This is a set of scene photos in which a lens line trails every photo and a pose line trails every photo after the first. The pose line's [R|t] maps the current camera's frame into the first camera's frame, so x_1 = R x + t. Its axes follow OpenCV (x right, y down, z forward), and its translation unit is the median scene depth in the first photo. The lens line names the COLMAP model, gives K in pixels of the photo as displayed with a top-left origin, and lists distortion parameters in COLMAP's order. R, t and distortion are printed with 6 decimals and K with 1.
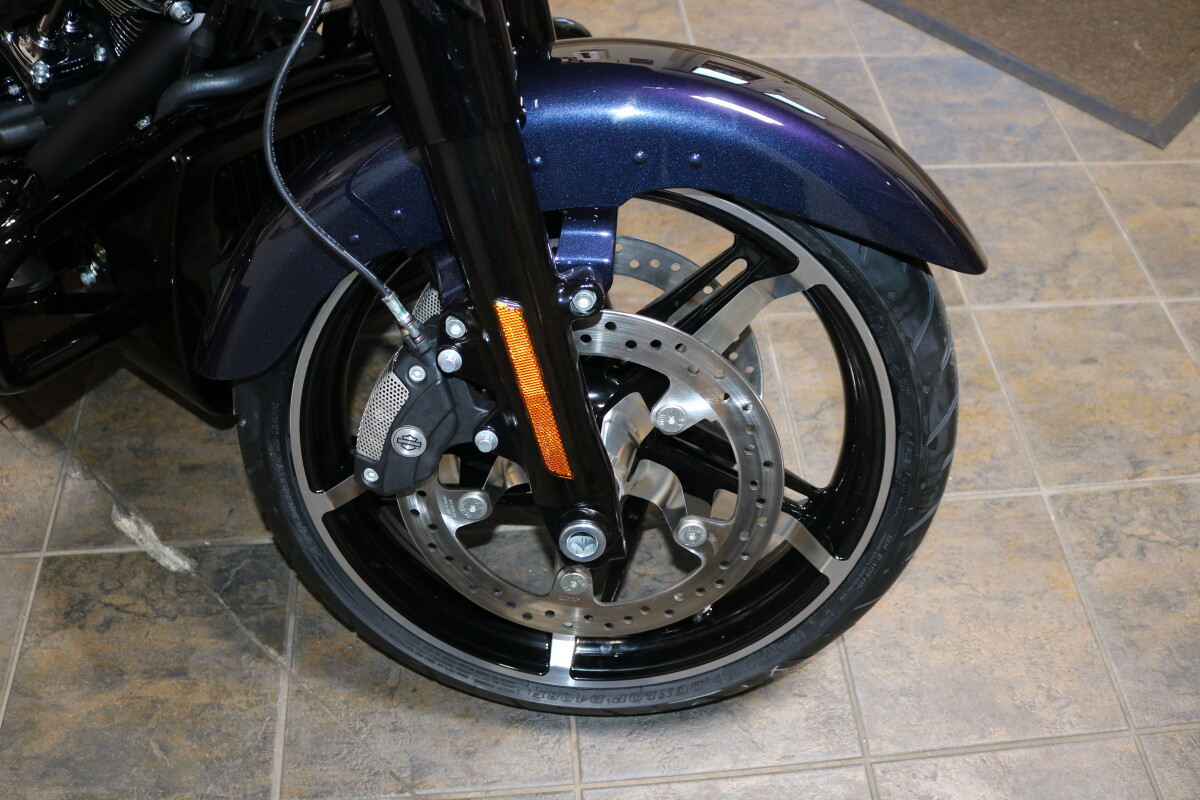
lens RADIAL K [[987.6, 0, 597.4], [0, 987.6, 403.3], [0, 0, 1]] dist [-0.141704, 0.100608]
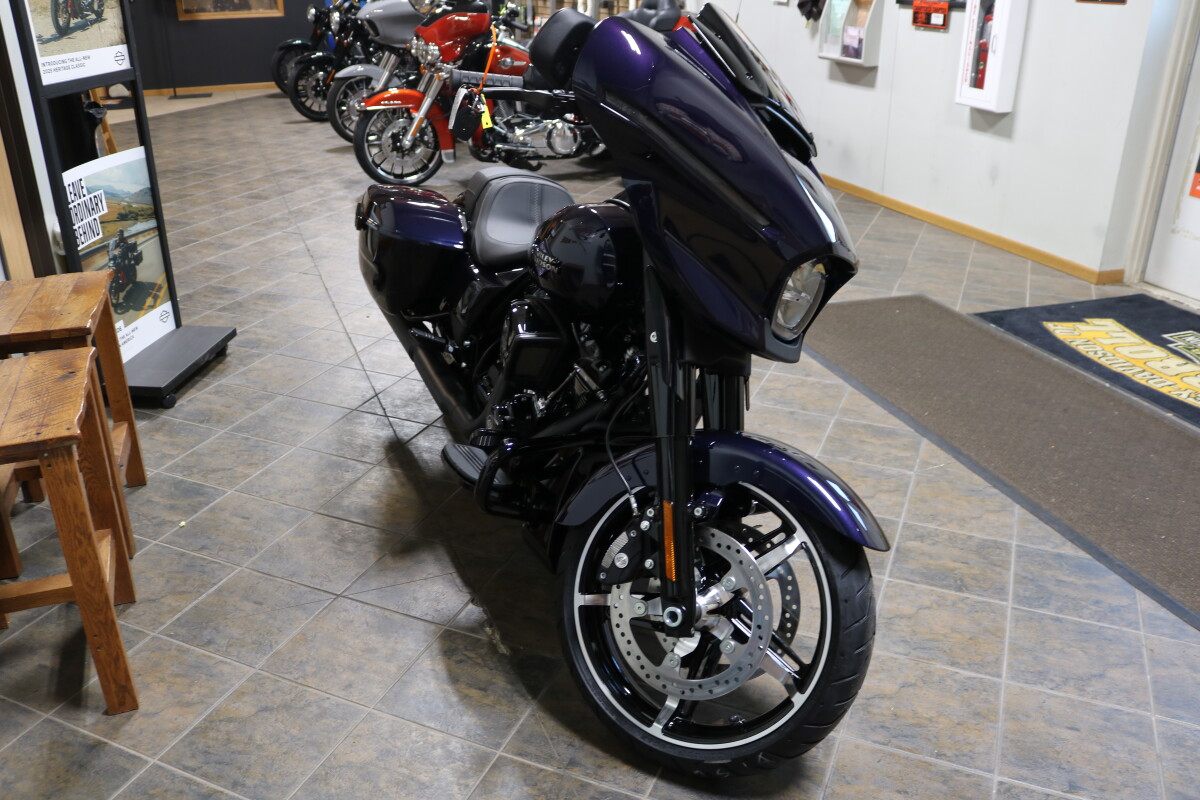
lens RADIAL K [[987.6, 0, 598.9], [0, 987.6, 401.8], [0, 0, 1]] dist [-0.141704, 0.100608]
pose [[0.882003, 0.172145, -0.438676, 0.404149], [-0.370023, 0.829430, -0.418485, 0.400857], [0.291811, 0.531425, 0.795257, -0.614754]]
